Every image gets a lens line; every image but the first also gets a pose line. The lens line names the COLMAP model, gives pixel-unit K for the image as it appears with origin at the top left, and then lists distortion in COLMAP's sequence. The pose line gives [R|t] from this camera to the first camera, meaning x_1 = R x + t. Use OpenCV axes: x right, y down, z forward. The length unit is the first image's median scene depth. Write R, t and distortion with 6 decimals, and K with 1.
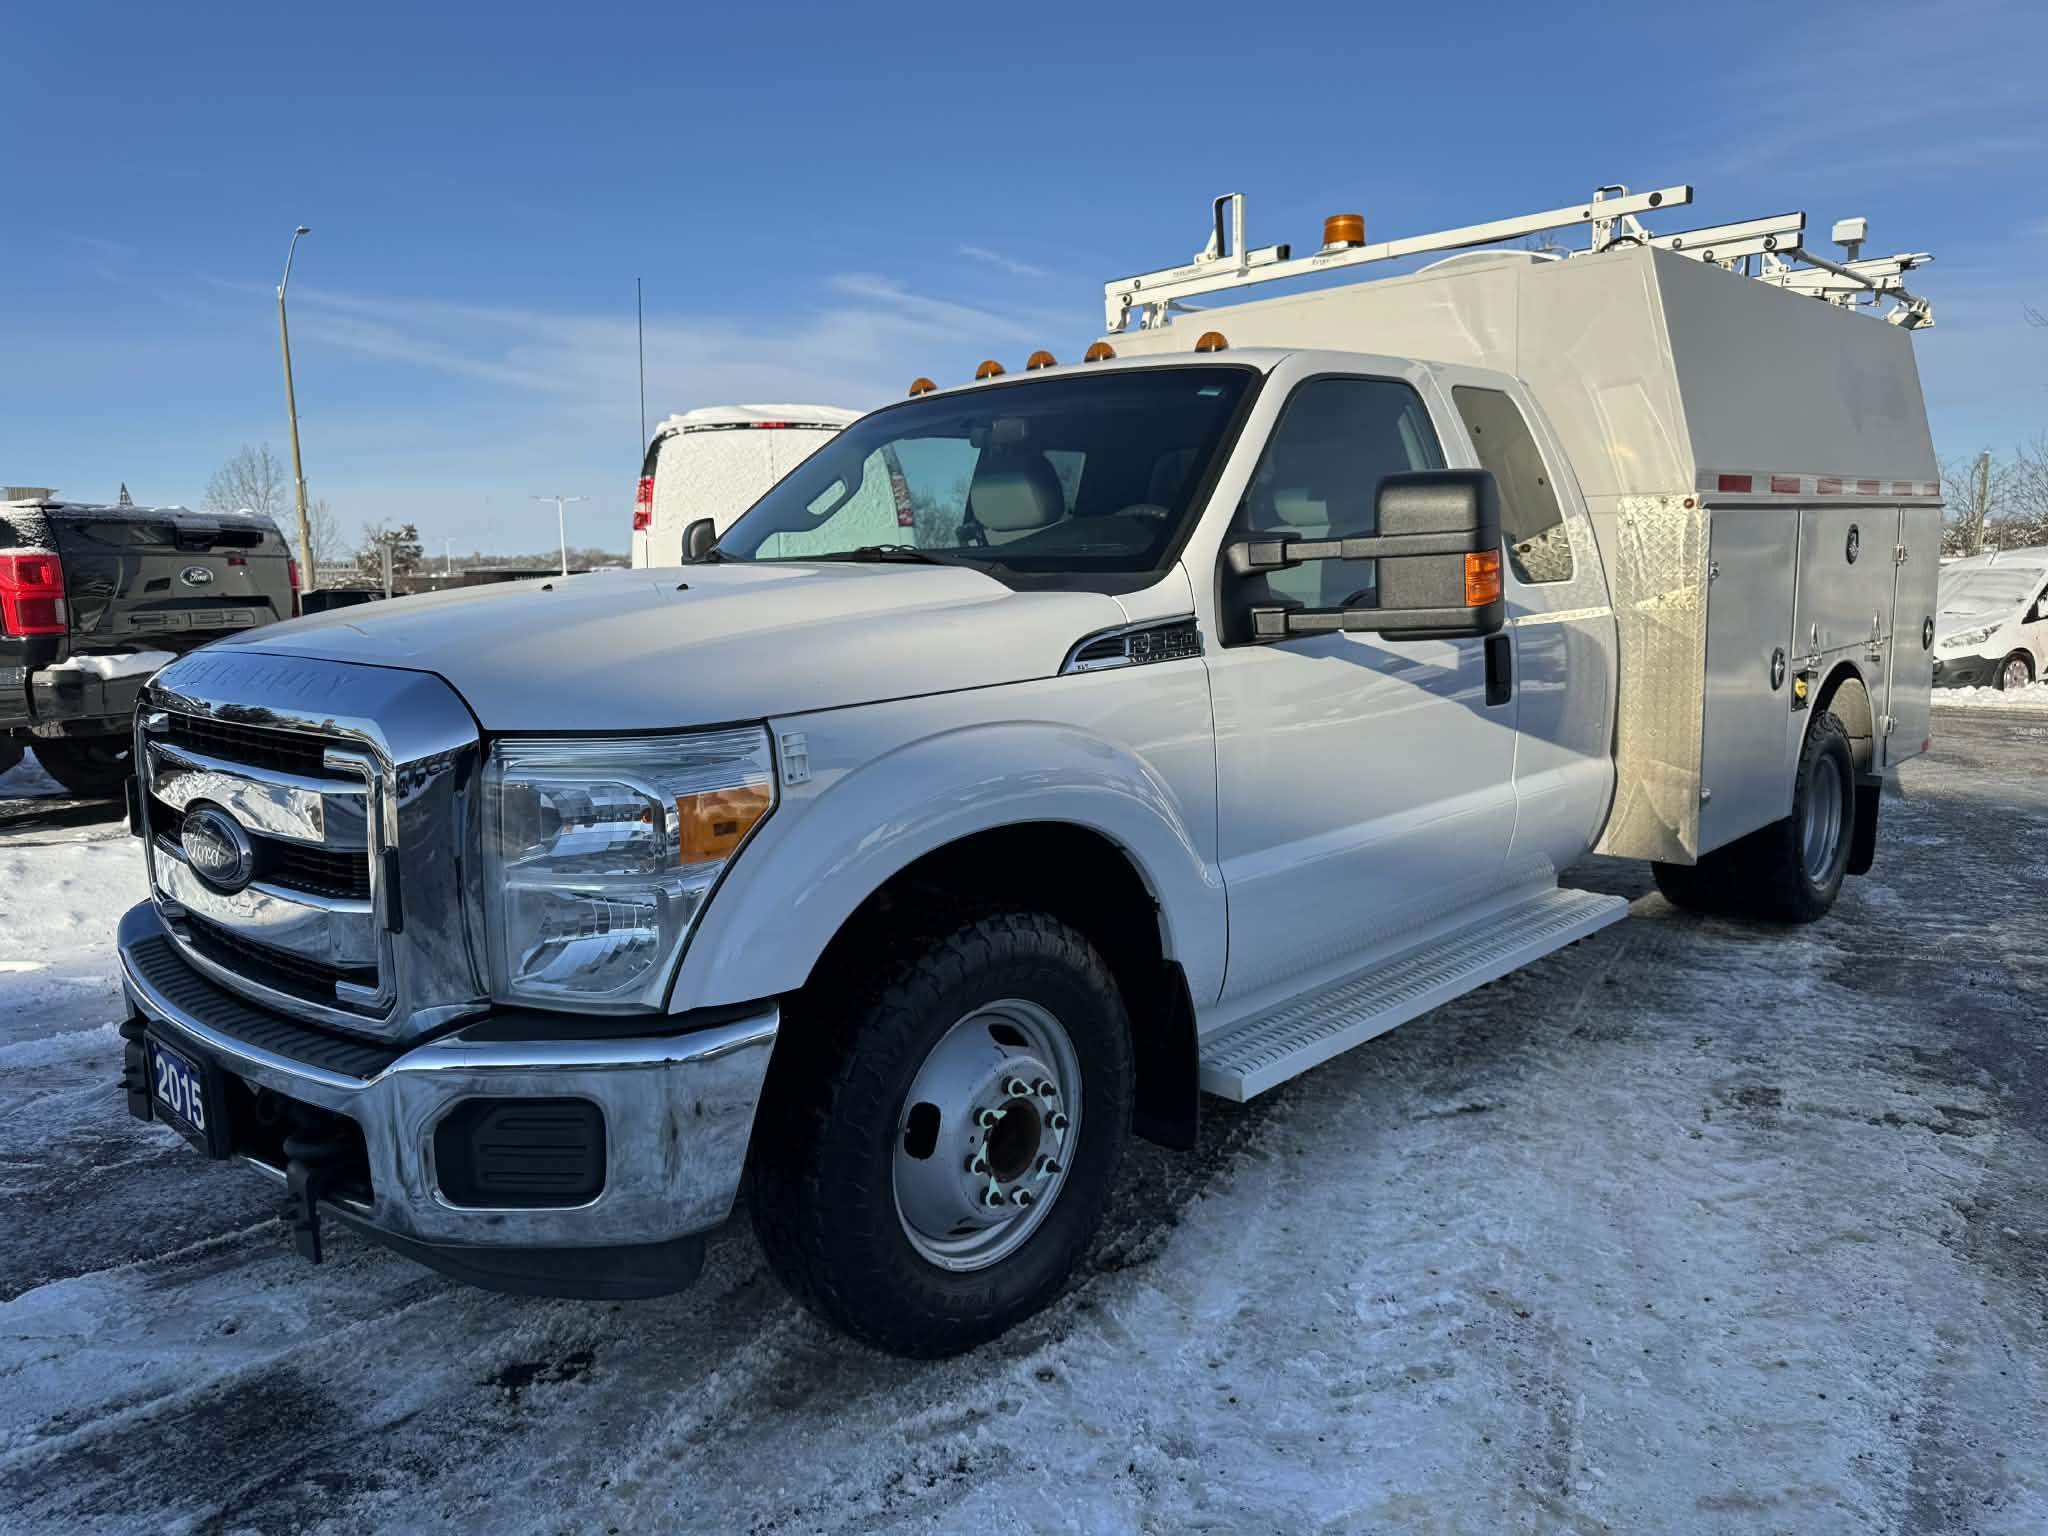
lens RADIAL K [[1482.9, 0, 1024.0], [0, 1482.9, 768.0], [0, 0, 1]] dist [-0.000874, -0.002046]
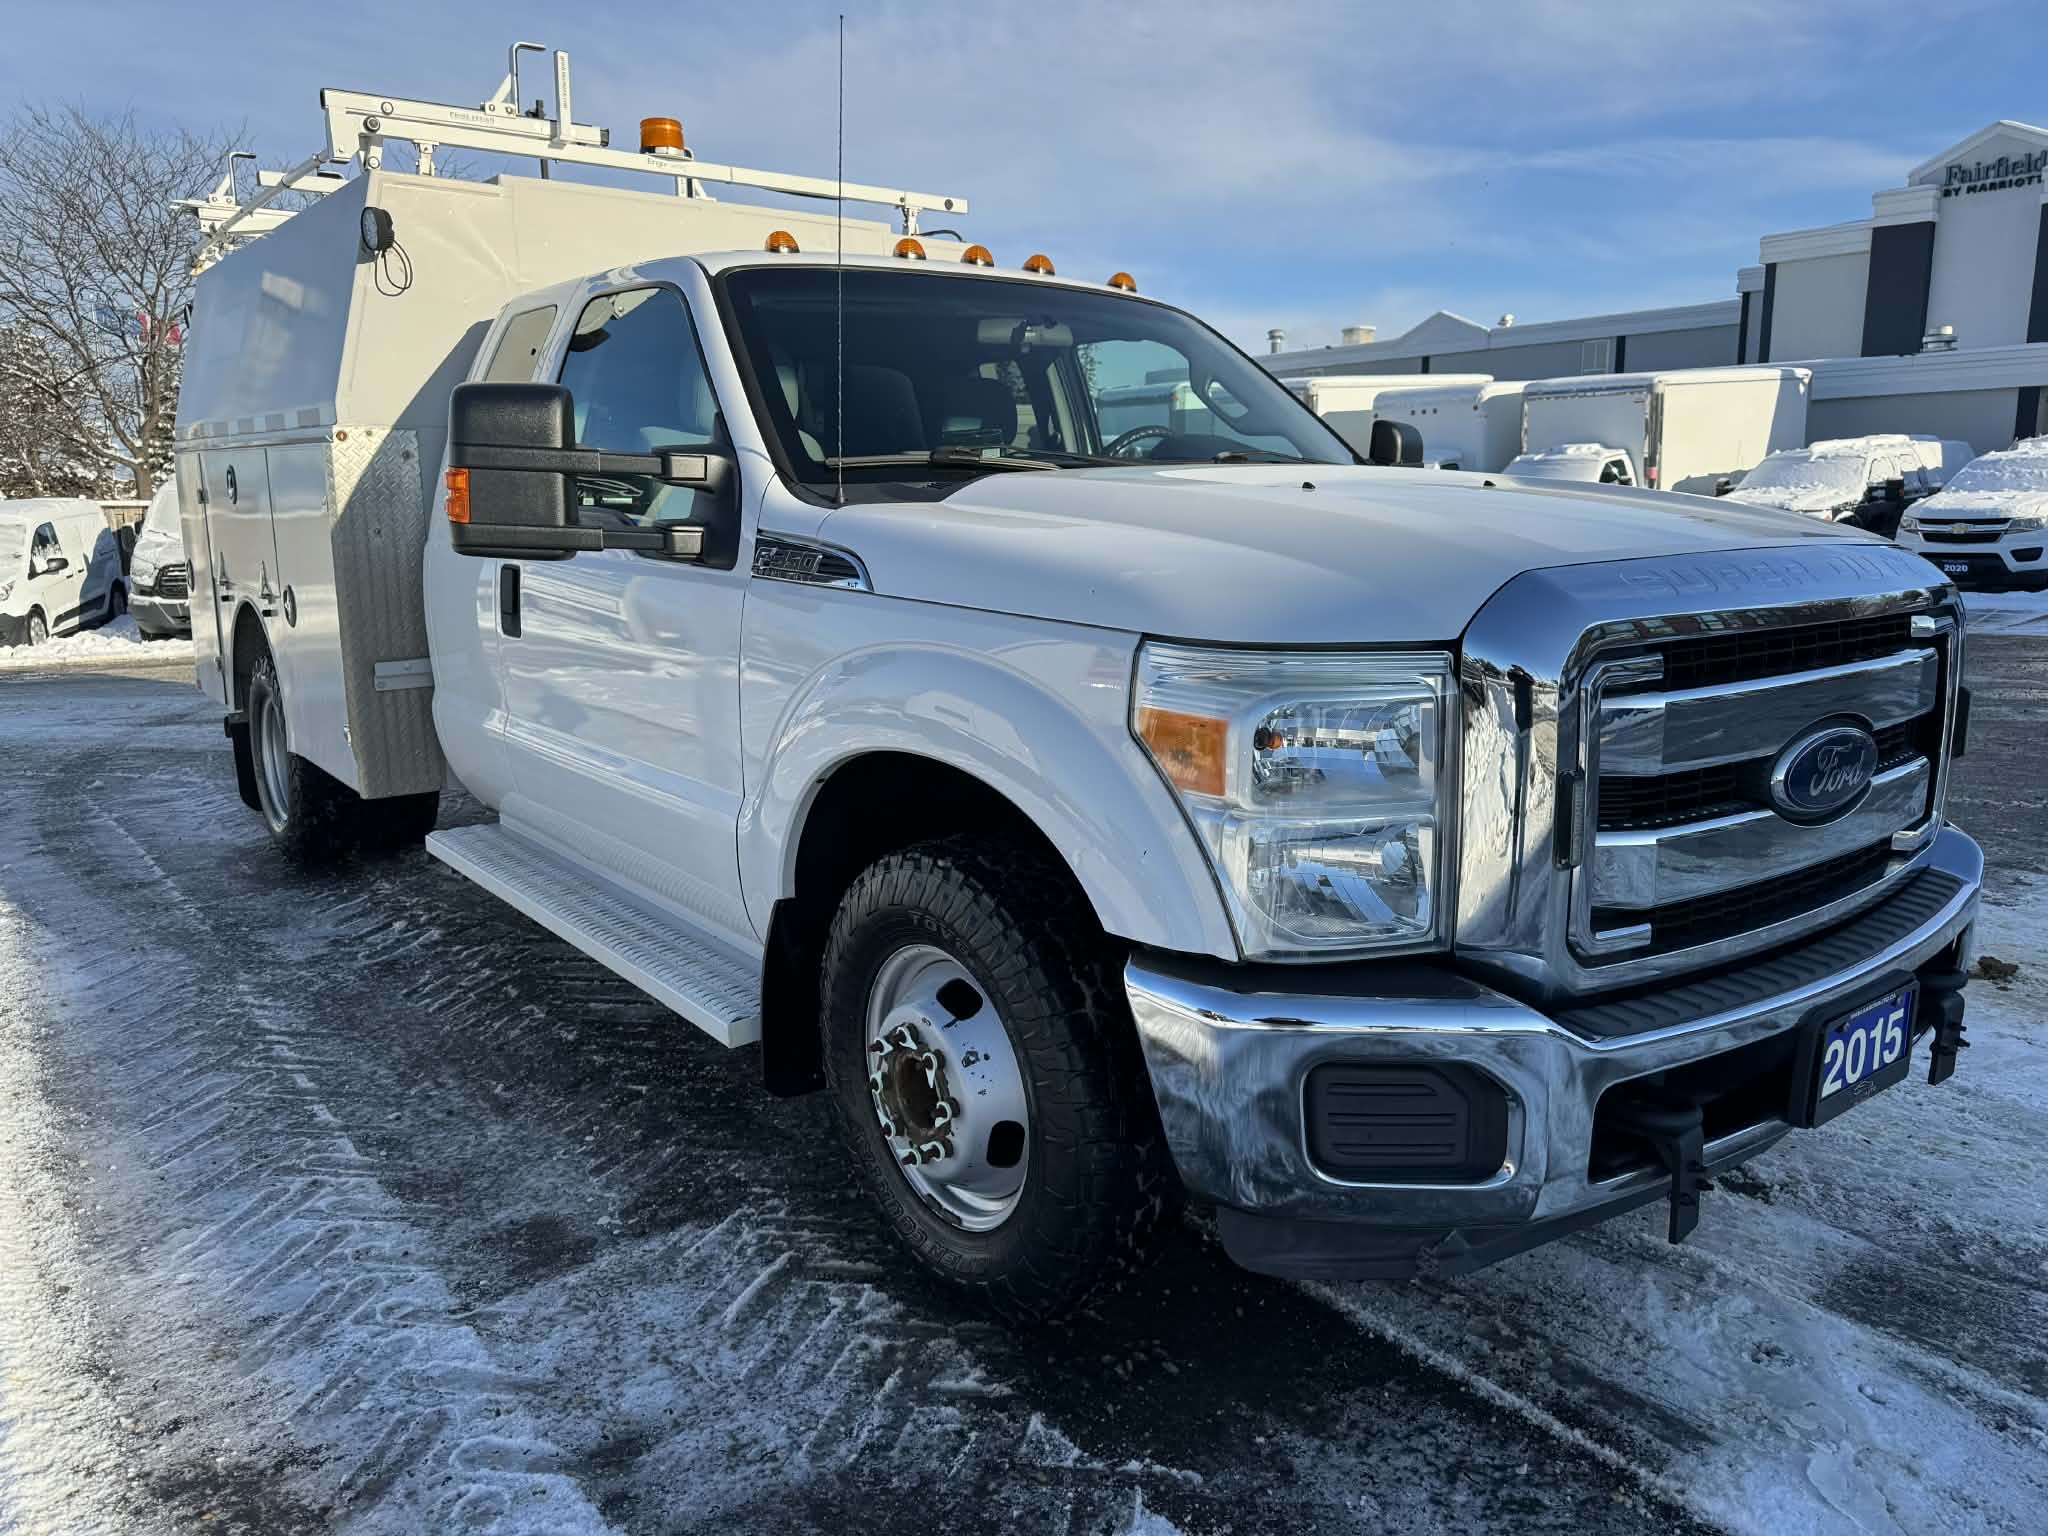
lens RADIAL K [[1495.4, 0, 1024.0], [0, 1495.4, 768.0], [0, 0, 1]] dist [0.004226, 0.008148]
pose [[0.114468, -0.157469, 0.980867, -0.731445], [0.137999, 0.980305, 0.141275, -0.068482], [-0.983795, 0.119187, 0.133944, 0.672473]]
